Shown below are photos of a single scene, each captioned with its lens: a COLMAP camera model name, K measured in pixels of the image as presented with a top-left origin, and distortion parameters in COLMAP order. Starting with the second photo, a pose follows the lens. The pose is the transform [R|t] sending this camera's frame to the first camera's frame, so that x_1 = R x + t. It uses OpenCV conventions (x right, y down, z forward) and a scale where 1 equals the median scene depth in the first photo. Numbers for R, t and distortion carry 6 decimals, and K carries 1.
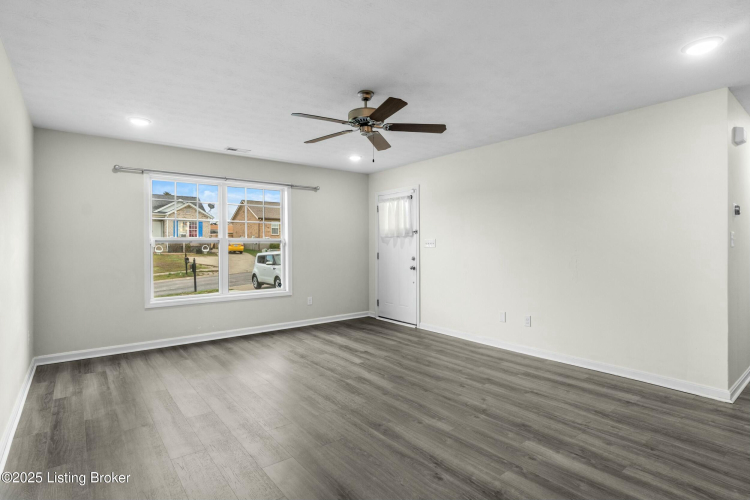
lens RADIAL K [[375.5, 0, 375.0], [0, 375.5, 250.0], [0, 0, 1]] dist [0.000751, 0.000063]
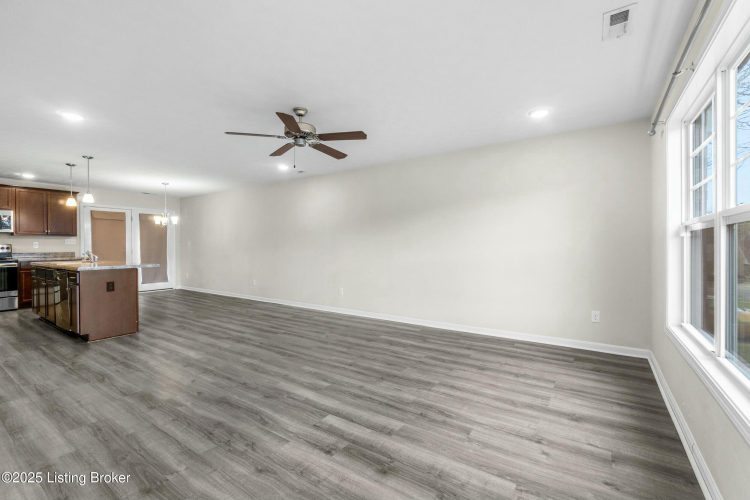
lens RADIAL K [[330.6, 0, 370.5], [0, 330.6, 248.0], [0, 0, 1]] dist [-0.000010, -0.000098]
pose [[-0.958829, 0.008986, -0.283840, 0.058604], [0.005394, 0.999895, 0.013433, -0.002150], [0.283931, 0.011348, -0.958777, 1.923573]]
